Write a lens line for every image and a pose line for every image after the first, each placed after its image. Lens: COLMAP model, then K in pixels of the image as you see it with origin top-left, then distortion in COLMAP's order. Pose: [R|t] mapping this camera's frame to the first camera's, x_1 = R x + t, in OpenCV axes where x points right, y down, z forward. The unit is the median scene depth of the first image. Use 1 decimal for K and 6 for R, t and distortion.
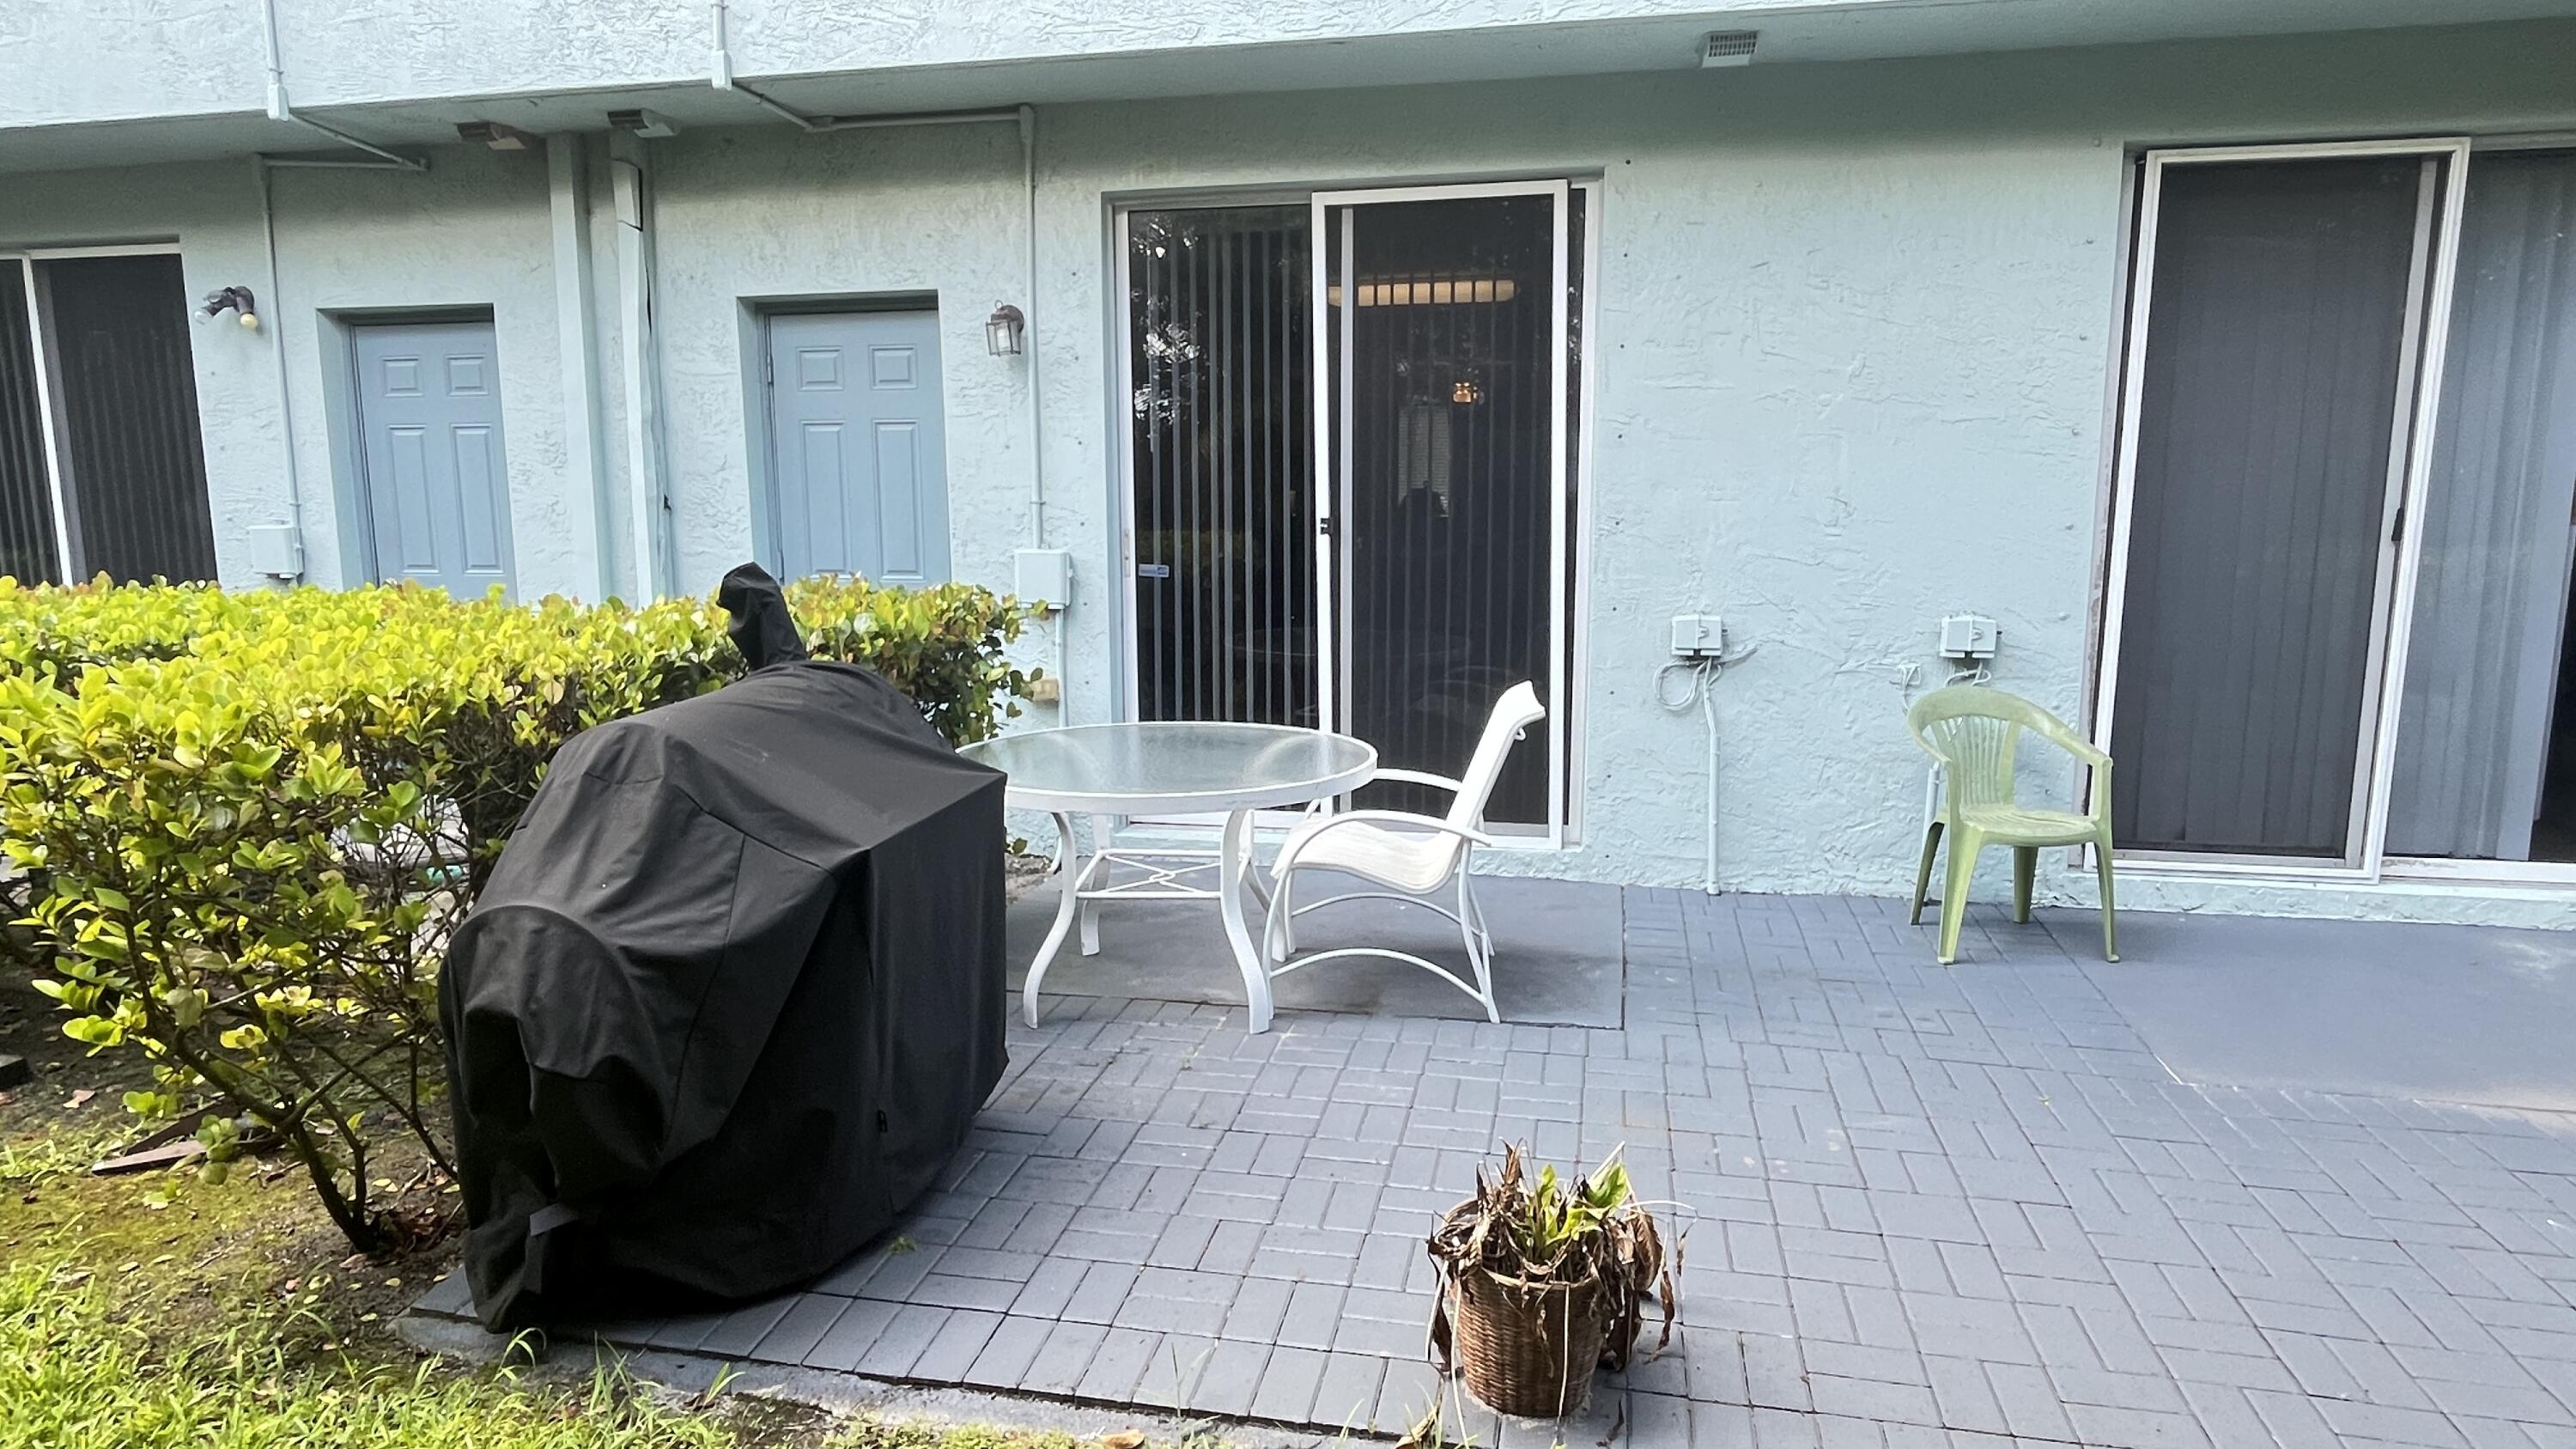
lens RADIAL K [[1634.6, 0, 1288.0], [0, 1634.6, 724.5], [0, 0, 1]] dist [-0.004027, -0.001991]
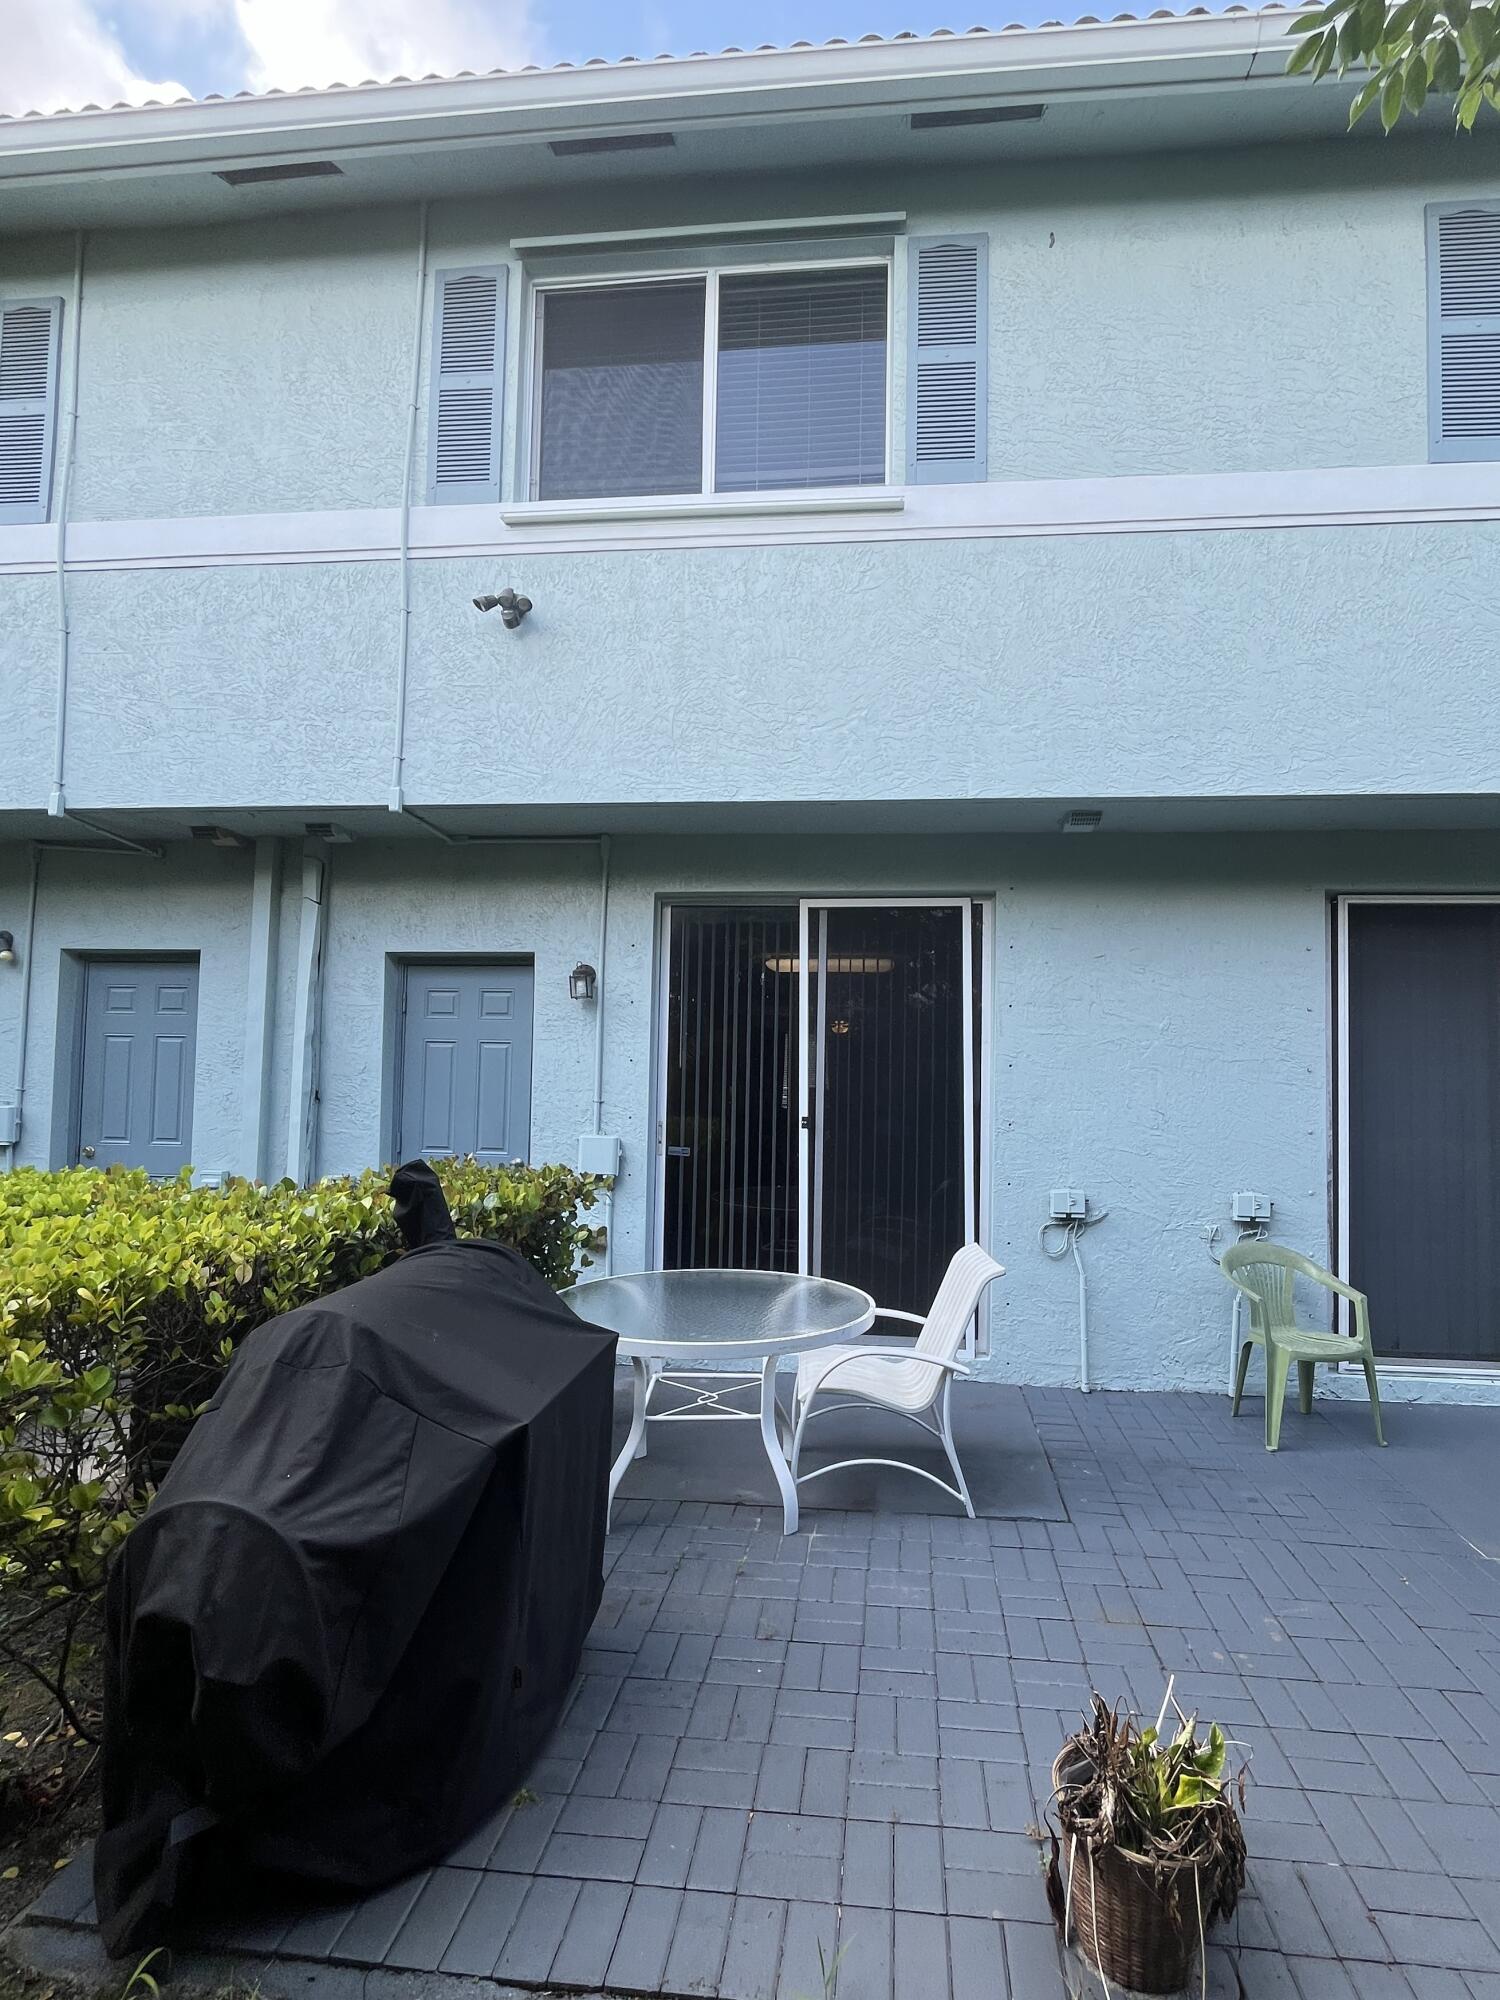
lens RADIAL K [[939.6, 0, 750.0], [0, 939.6, 1000.0], [0, 0, 1]] dist [-0.004371, 0.000504]
pose [[0.991672, 0.029675, 0.125326, -0.148448], [-0.002193, 0.976844, -0.213944, -0.056698], [-0.128772, 0.211887, 0.968773, 0.213158]]
